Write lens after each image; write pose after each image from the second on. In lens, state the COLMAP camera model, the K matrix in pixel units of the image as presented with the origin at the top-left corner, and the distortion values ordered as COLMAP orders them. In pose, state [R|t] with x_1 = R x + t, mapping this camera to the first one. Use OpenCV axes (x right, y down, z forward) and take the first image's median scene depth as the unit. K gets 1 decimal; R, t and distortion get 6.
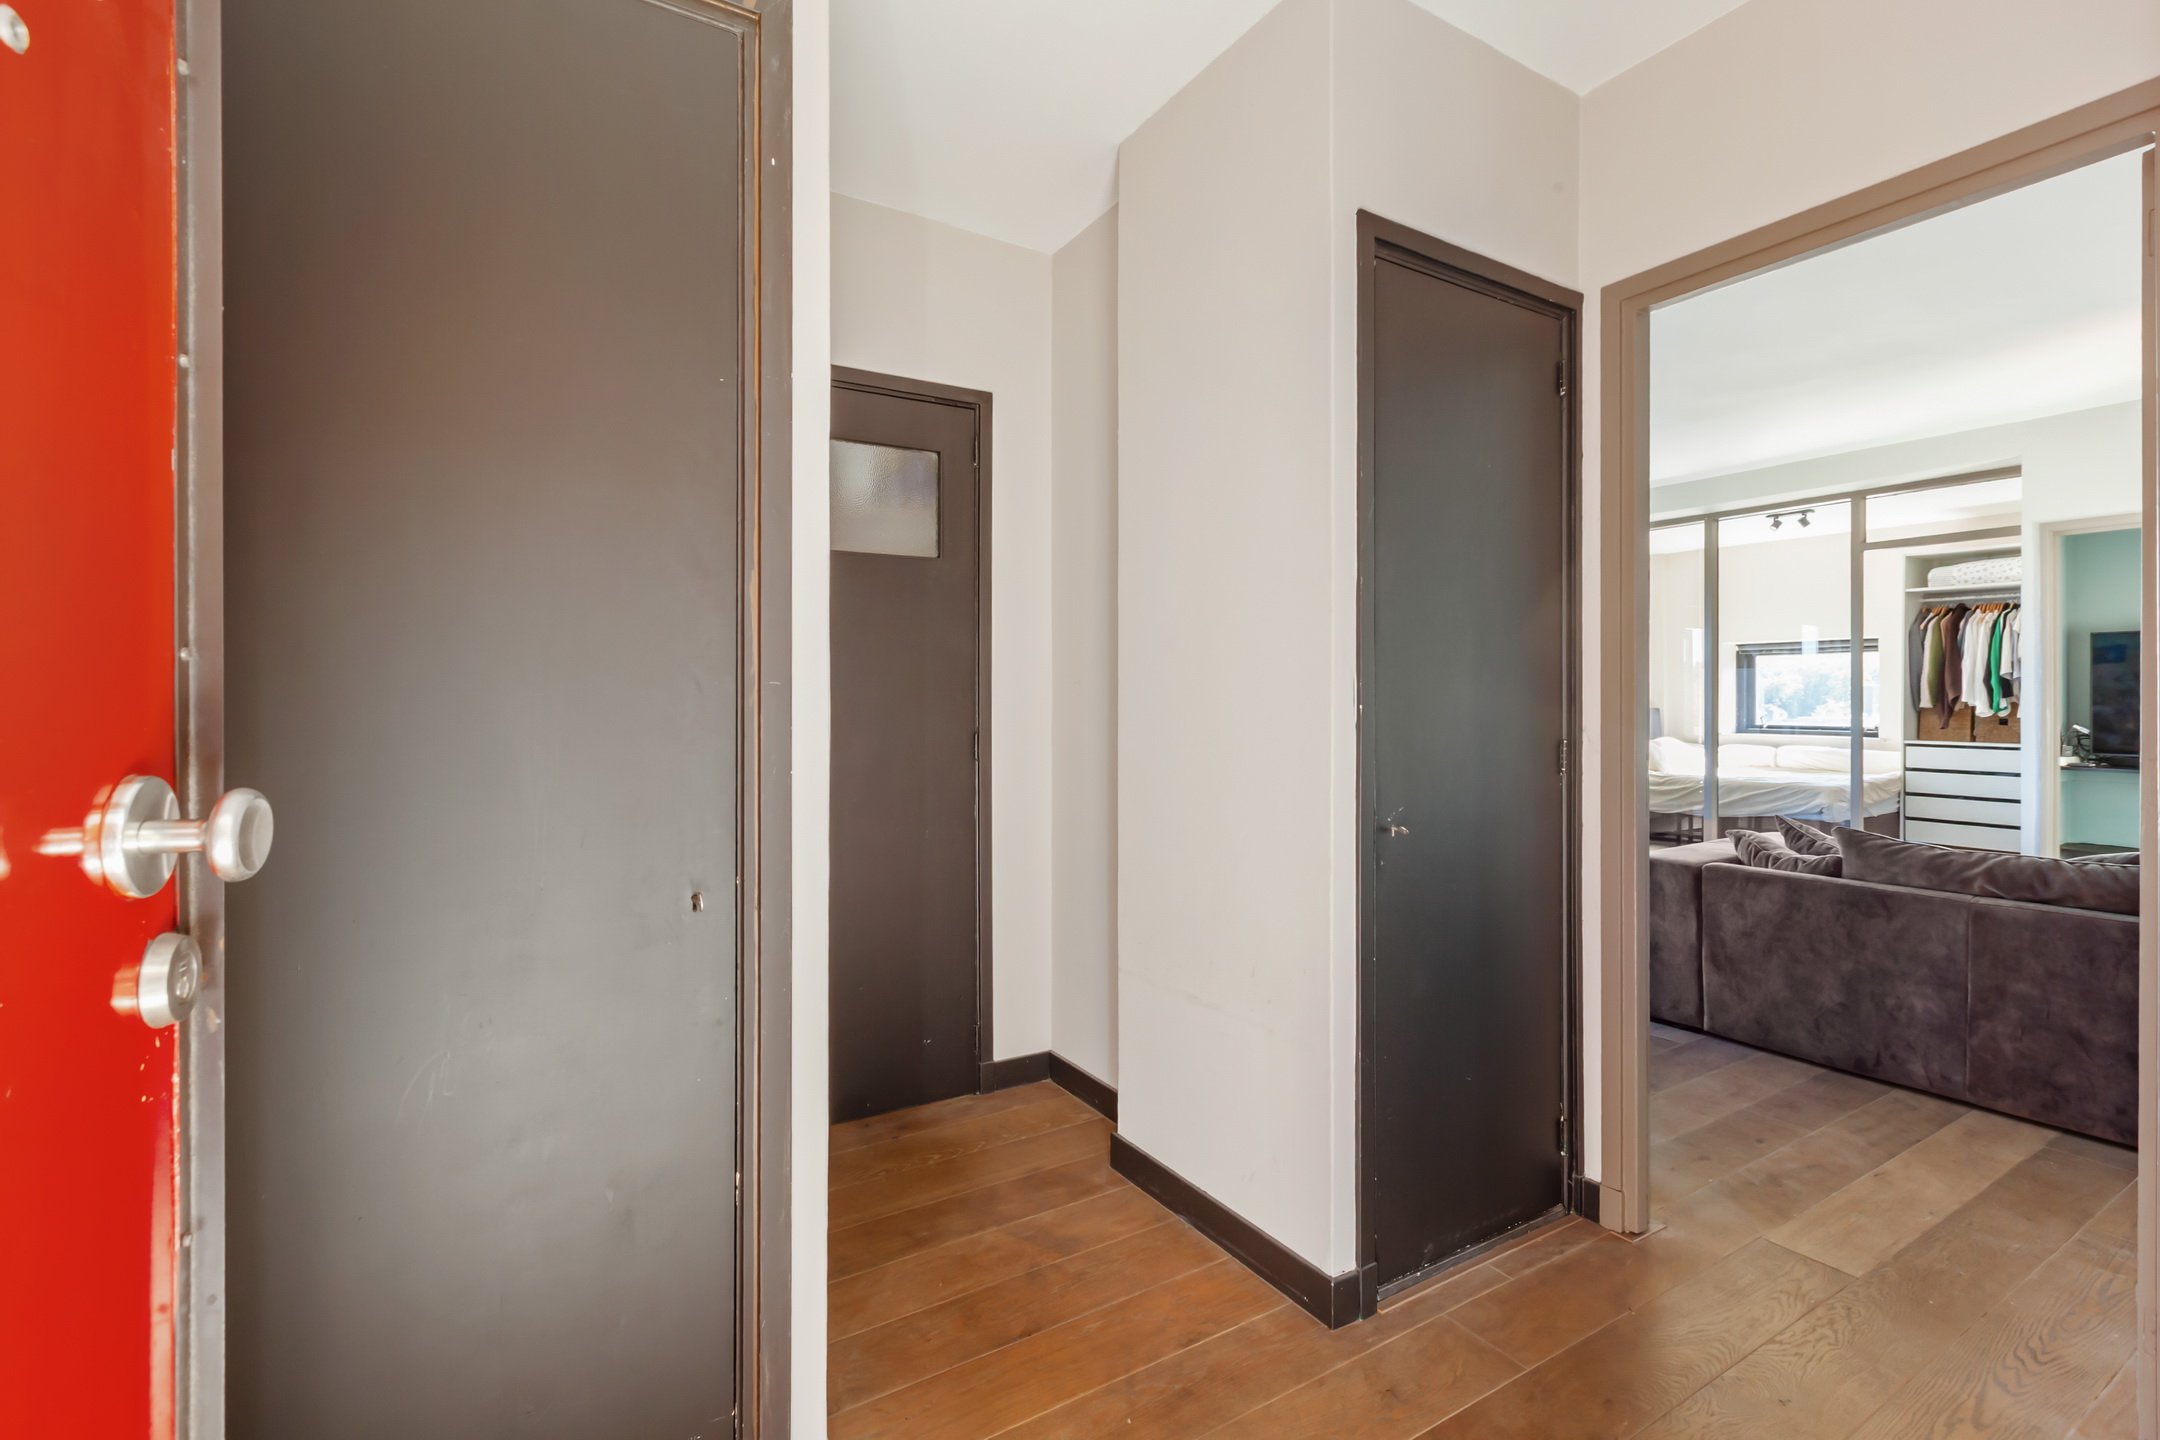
lens RADIAL K [[968.6, 0, 1093.1], [0, 968.6, 707.2], [0, 0, 1]] dist [-0.000334, 0.000277]
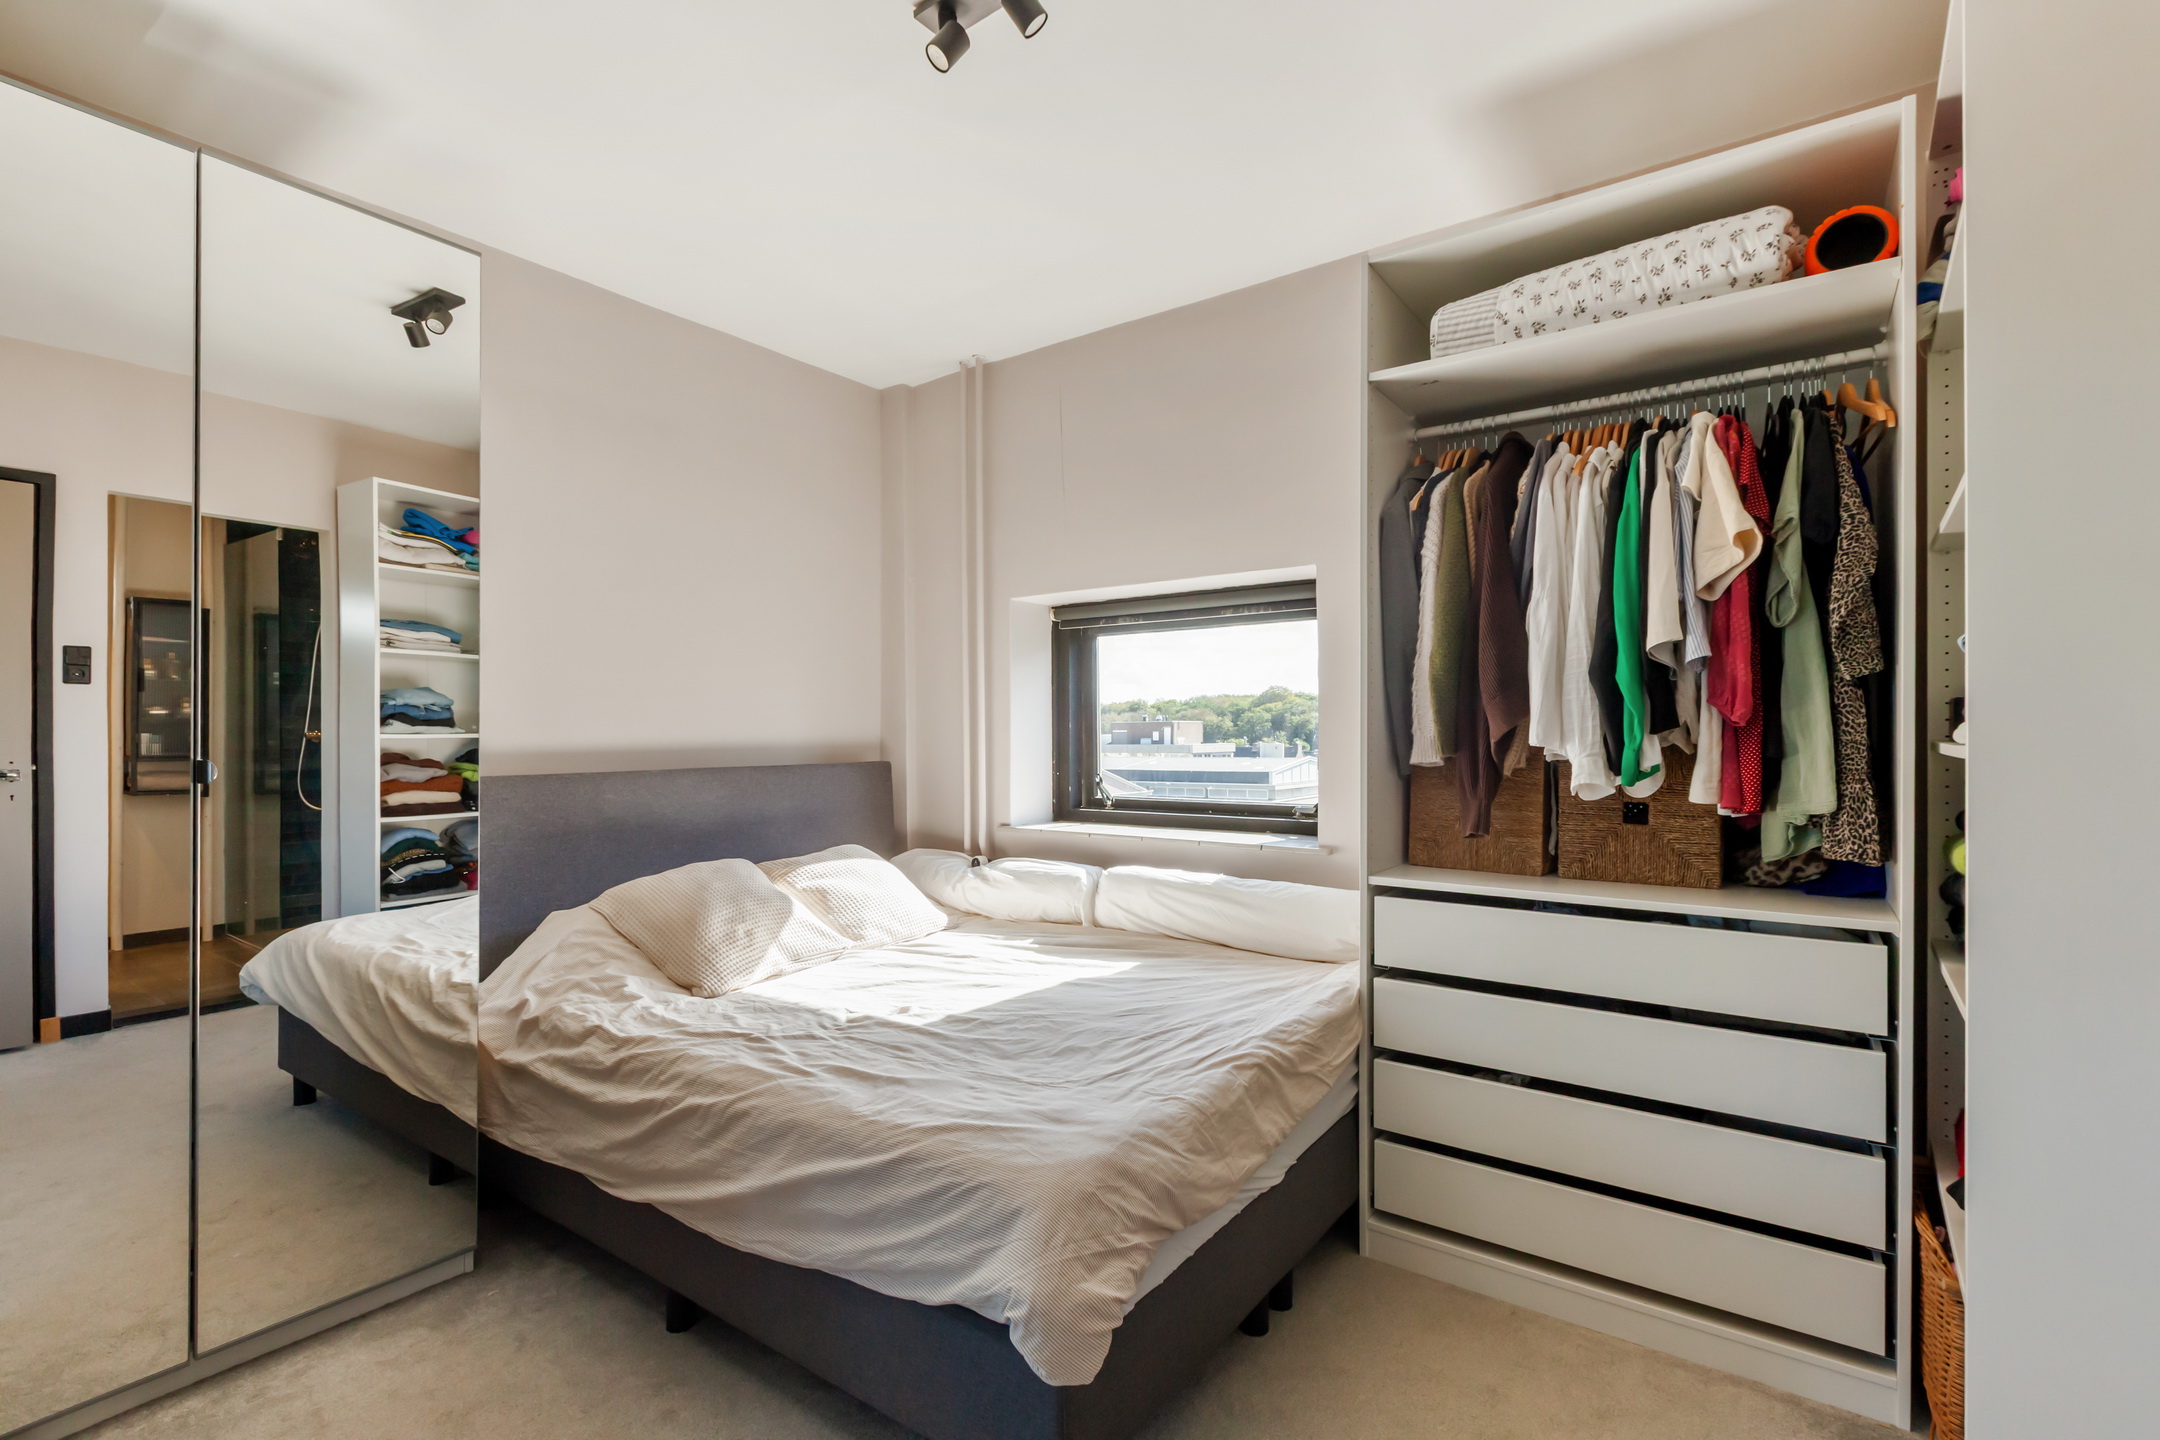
lens RADIAL K [[968.6, 0, 1067.1], [0, 968.6, 739.5], [0, 0, 1]] dist [-0.000334, 0.000277]
pose [[0.930496, -0.004117, 0.366278, 0.656009], [0.005610, 0.999980, -0.003010, -0.007581], [-0.366258, 0.004856, 0.930501, 0.773012]]
